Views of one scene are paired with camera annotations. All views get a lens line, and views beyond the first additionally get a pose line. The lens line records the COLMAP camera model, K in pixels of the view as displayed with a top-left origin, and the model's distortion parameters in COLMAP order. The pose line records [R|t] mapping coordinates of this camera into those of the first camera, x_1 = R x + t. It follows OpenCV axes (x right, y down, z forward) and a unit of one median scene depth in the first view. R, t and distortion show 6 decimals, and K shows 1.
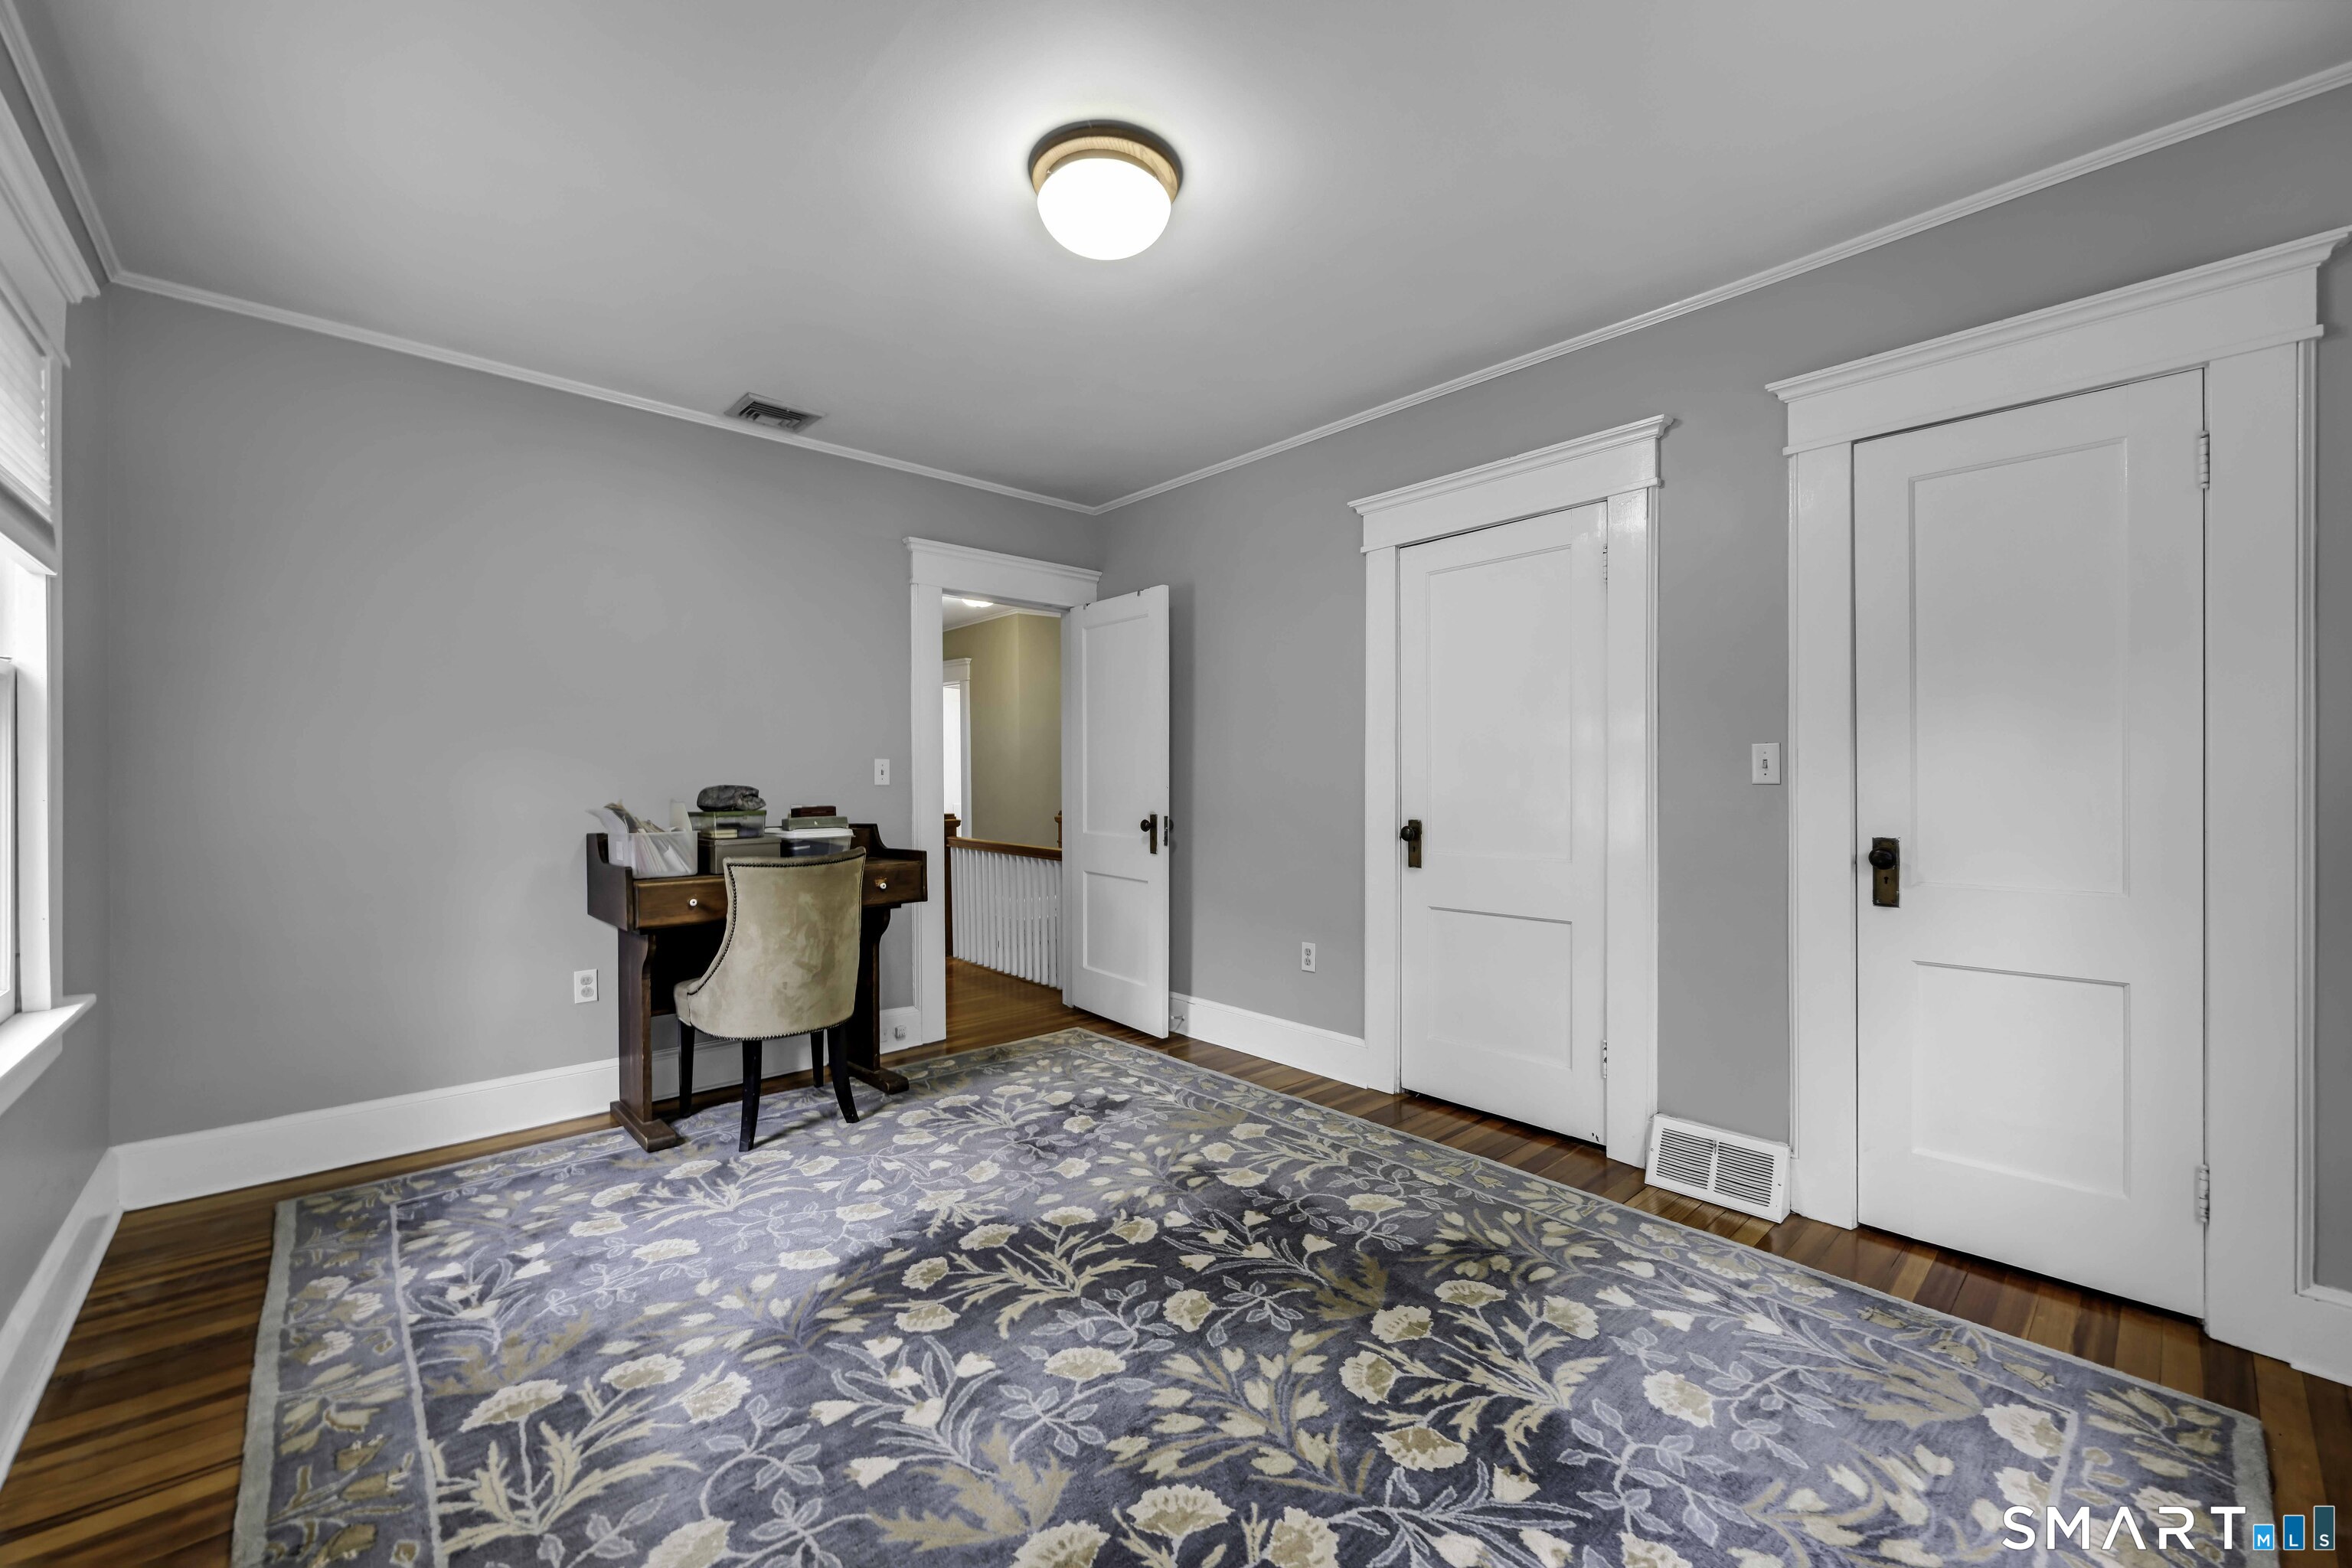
lens RADIAL K [[931.8, 0, 1174.3], [0, 931.8, 781.9], [0, 0, 1]] dist [-0.000984, -0.000238]
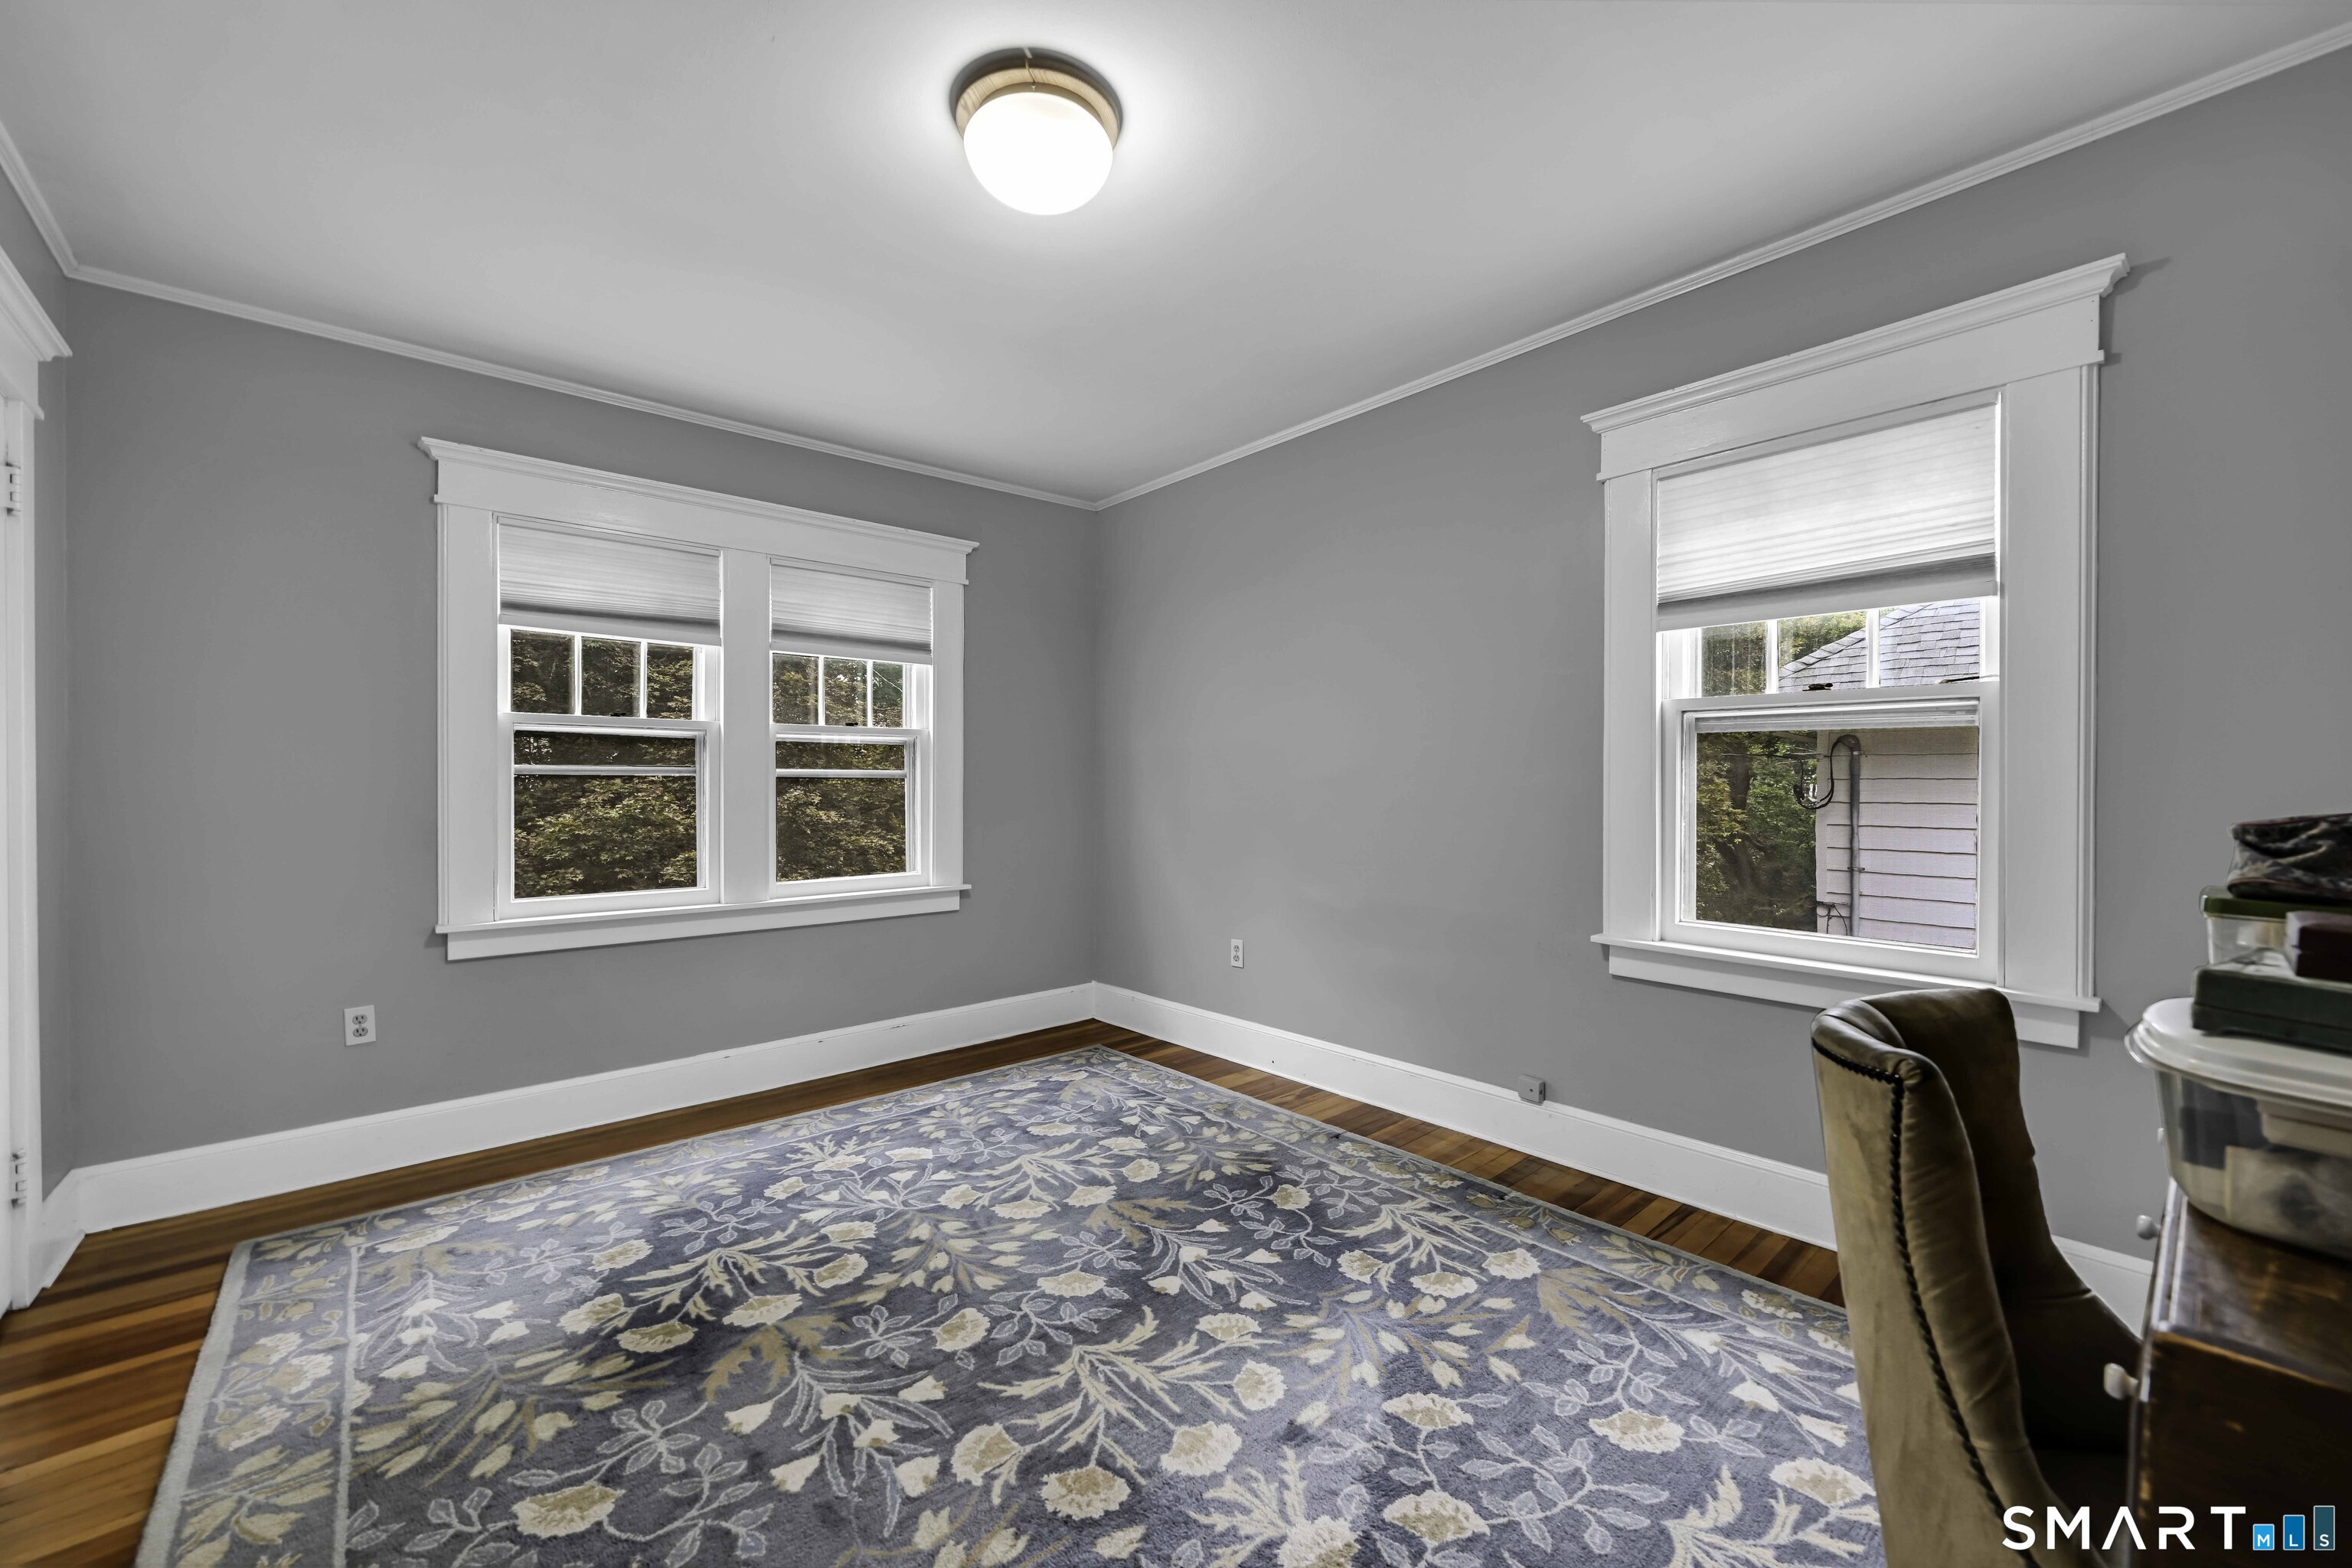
lens RADIAL K [[931.8, 0, 1178.7], [0, 931.8, 783.4], [0, 0, 1]] dist [-0.000984, -0.000238]
pose [[-0.999891, 0.003983, 0.014243, -0.231652], [0.004057, 0.999979, 0.005146, -0.007295], [-0.014222, 0.005204, -0.999885, 2.012032]]
